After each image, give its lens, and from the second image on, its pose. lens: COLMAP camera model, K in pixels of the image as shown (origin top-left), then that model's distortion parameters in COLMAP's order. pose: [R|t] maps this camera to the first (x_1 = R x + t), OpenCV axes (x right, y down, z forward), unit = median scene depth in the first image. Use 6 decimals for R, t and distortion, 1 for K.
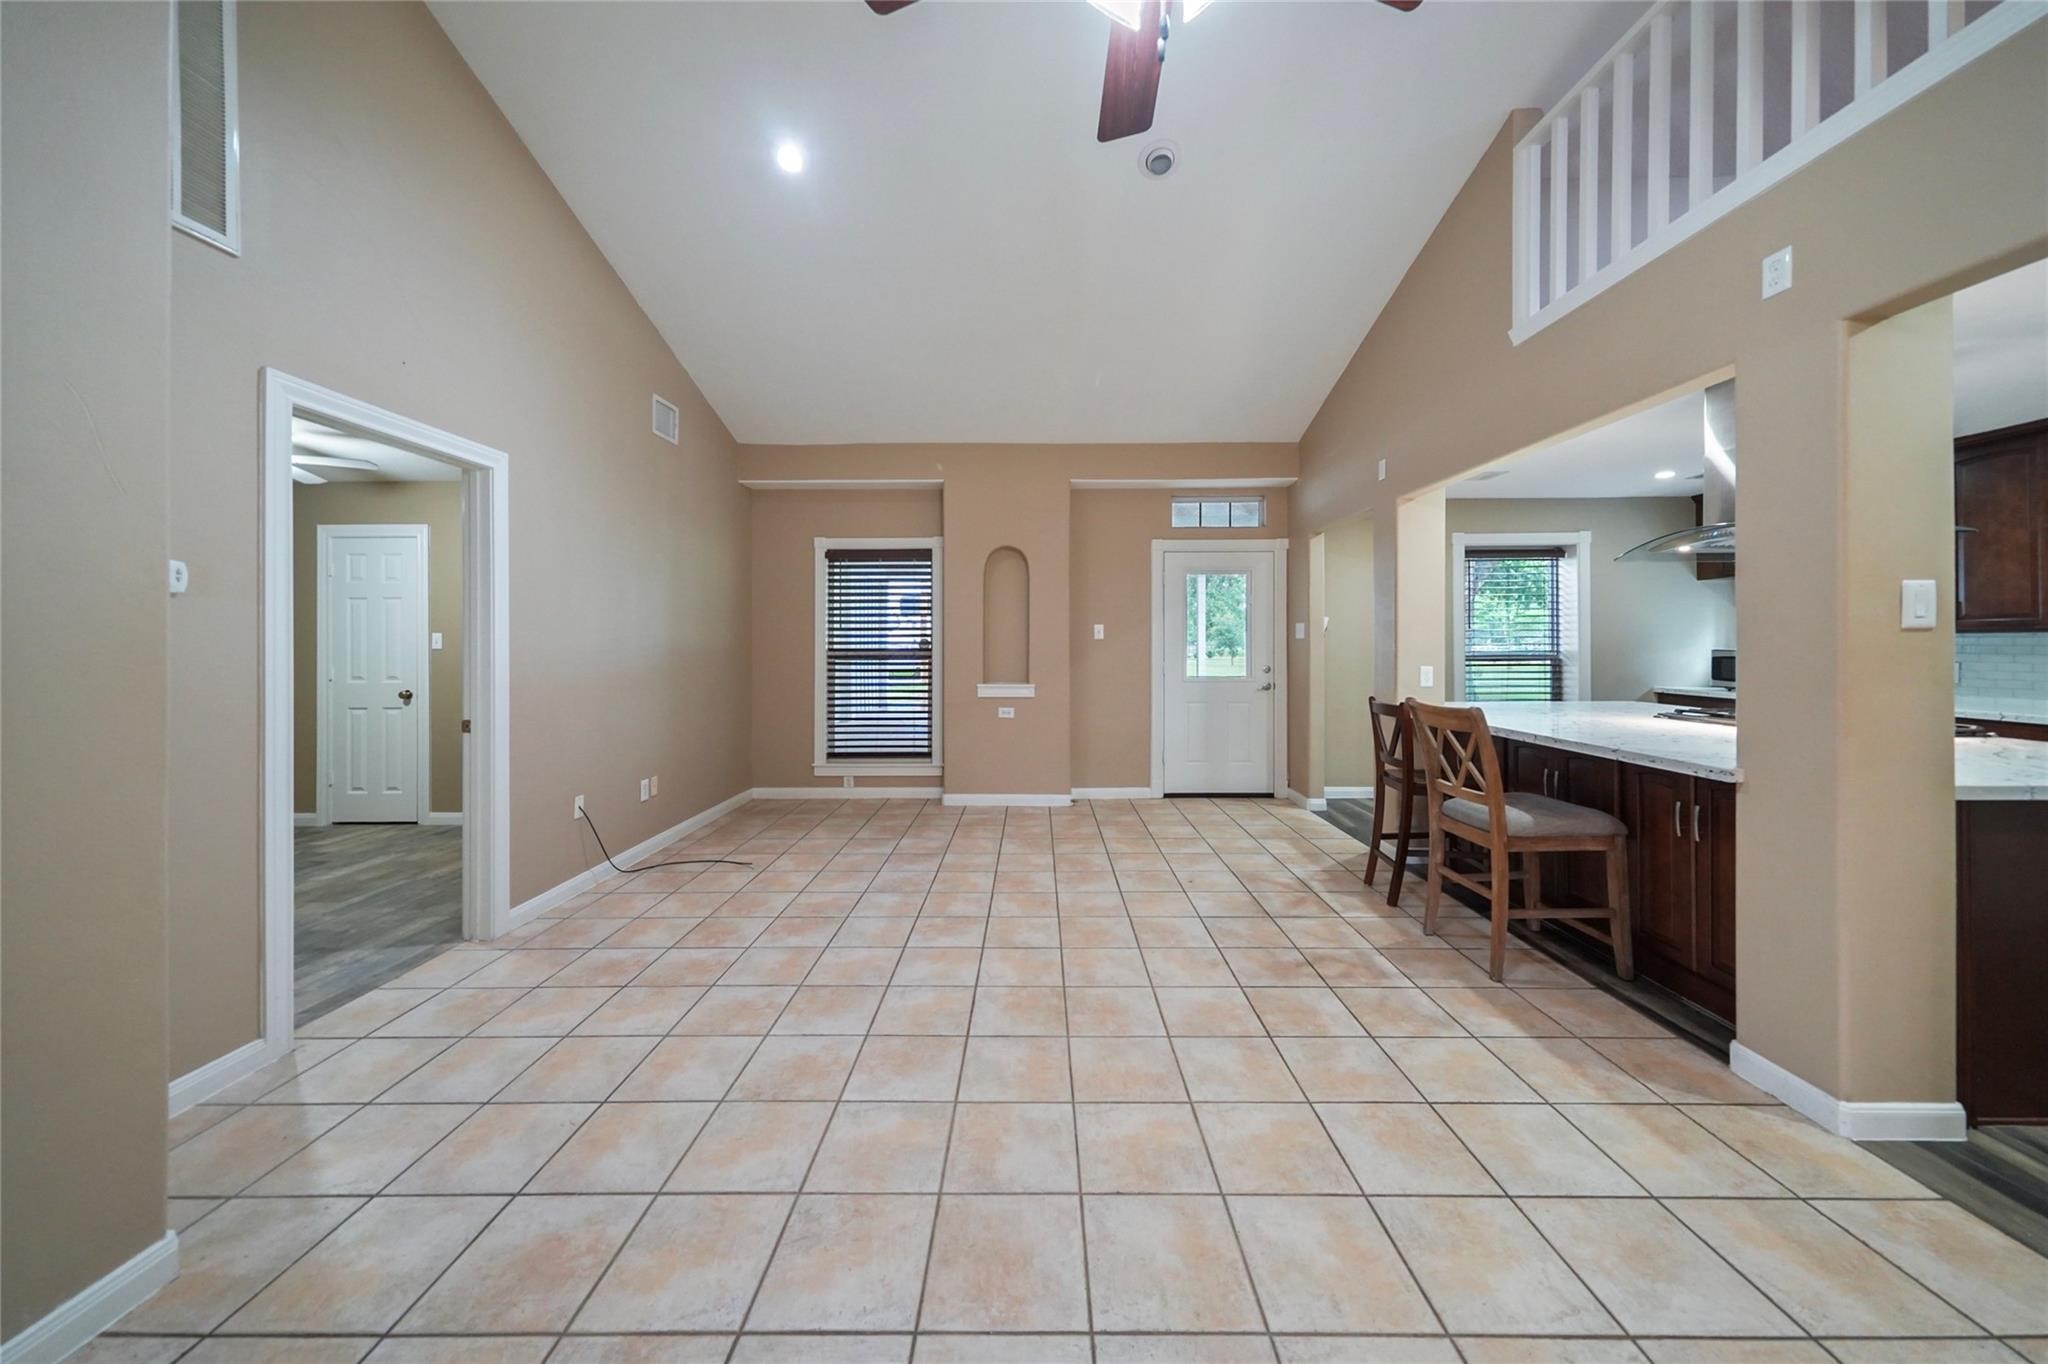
lens RADIAL K [[677.9, 0, 1023.2], [0, 677.9, 638.3], [0, 0, 1]] dist [0.001689, 0.000031]
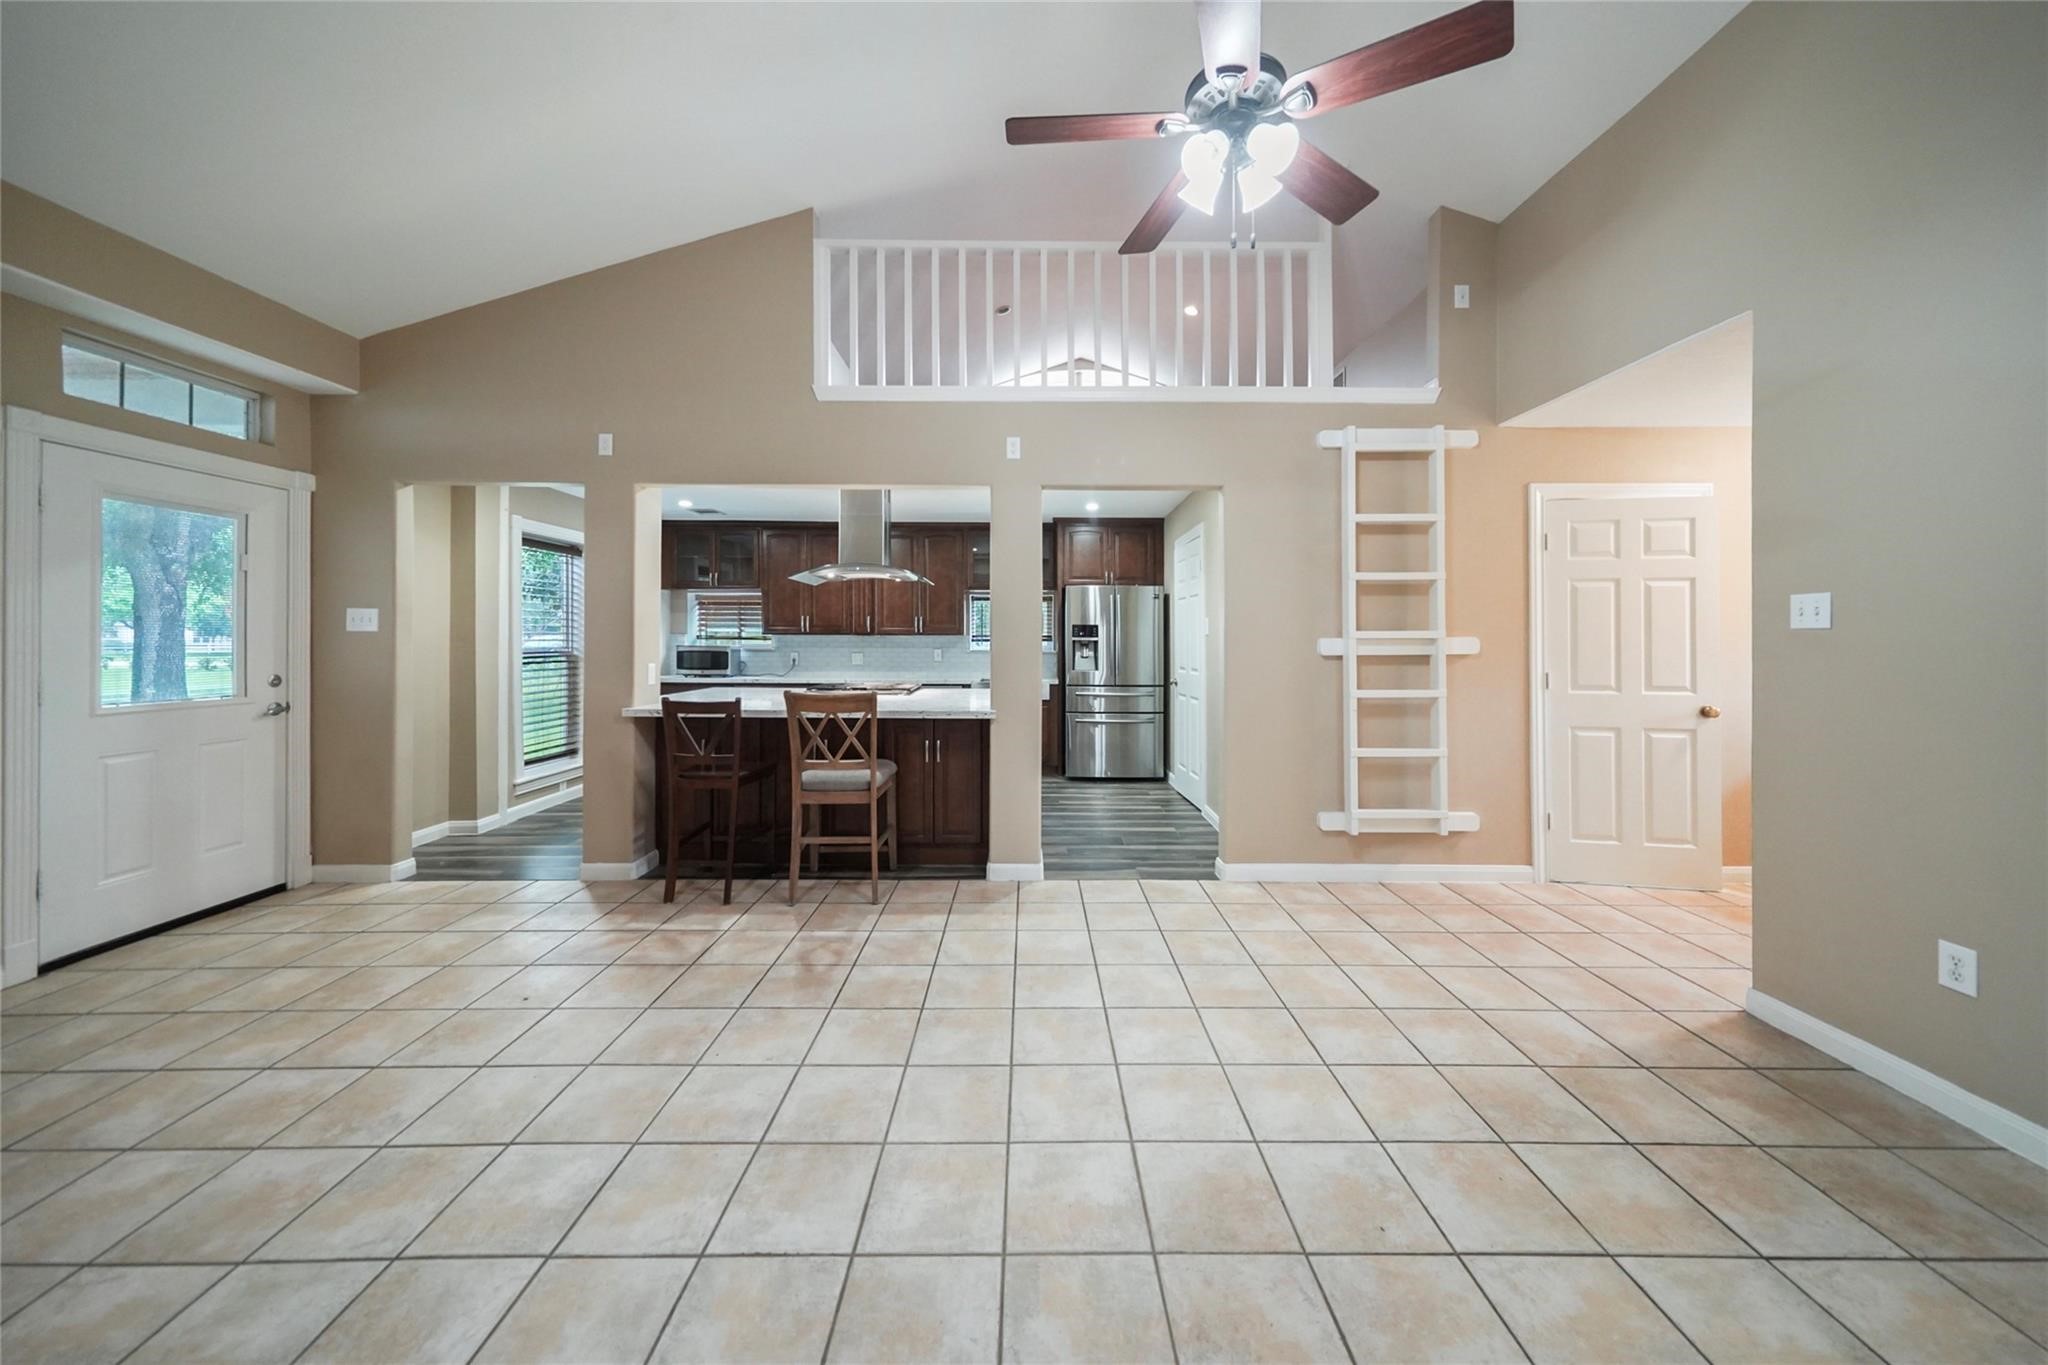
lens RADIAL K [[717.8, 0, 1031.9], [0, 717.8, 641.5], [0, 0, 1]] dist [0.010709, 0.000048]
pose [[-0.017126, -0.003071, 0.999849, -0.481642], [-0.009643, 0.999949, 0.002906, 0.000362], [-0.999807, -0.009592, -0.017155, 0.528134]]
